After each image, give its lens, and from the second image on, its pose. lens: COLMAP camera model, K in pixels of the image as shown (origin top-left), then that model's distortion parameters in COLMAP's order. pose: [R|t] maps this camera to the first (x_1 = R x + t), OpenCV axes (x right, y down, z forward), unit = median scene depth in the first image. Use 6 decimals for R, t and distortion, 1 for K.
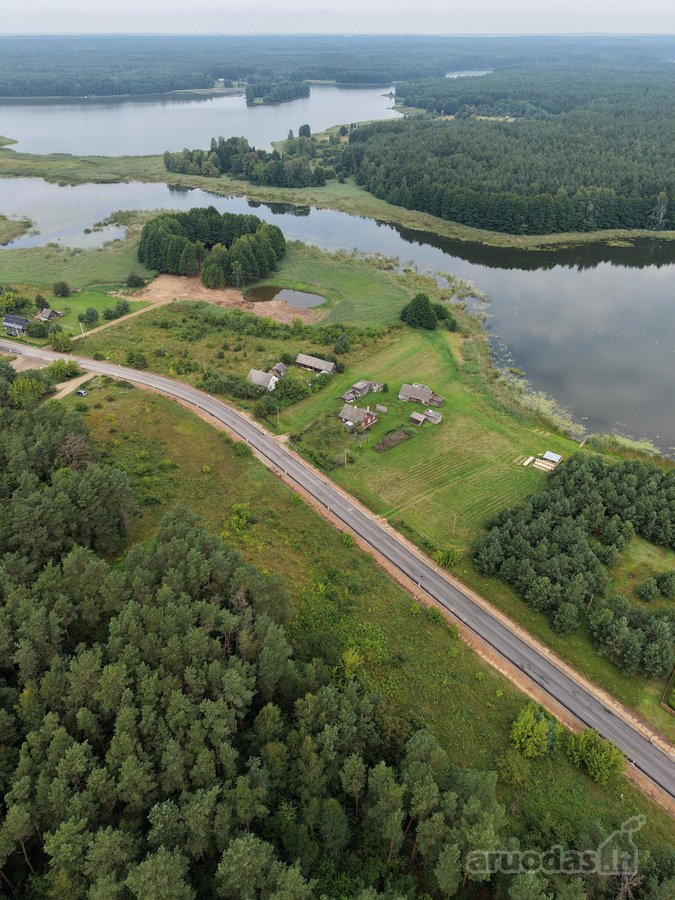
lens RADIAL K [[602.5, 0, 336.1], [0, 602.5, 445.4], [0, 0, 1]] dist [0.033421, -0.029402]
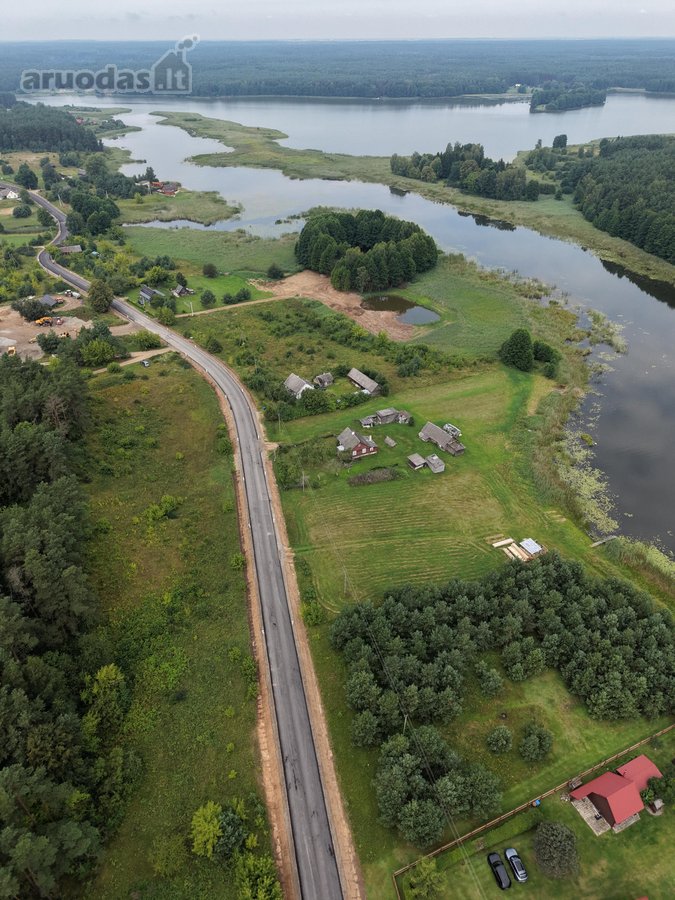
lens RADIAL K [[602.5, 0, 336.1], [0, 602.5, 445.4], [0, 0, 1]] dist [0.033421, -0.029402]
pose [[0.898288, 0.242538, -0.366407, 0.241102], [-0.244455, 0.968753, 0.041941, -0.052691], [0.365131, 0.051895, 0.929509, 0.078243]]
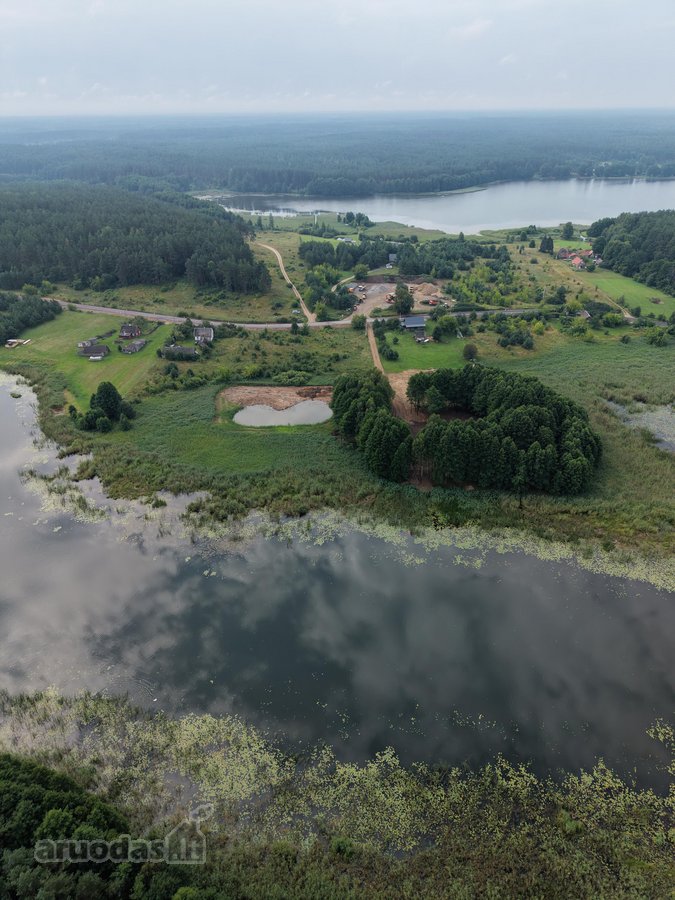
lens RADIAL K [[598.0, 0, 337.5], [0, 598.0, 450.0], [0, 0, 1]] dist [0.044942, -0.043990]
pose [[-0.861074, 0.258160, -0.438068, 0.245832], [-0.279888, 0.478626, 0.832214, -0.994310], [0.424516, 0.839208, -0.339877, 1.429784]]
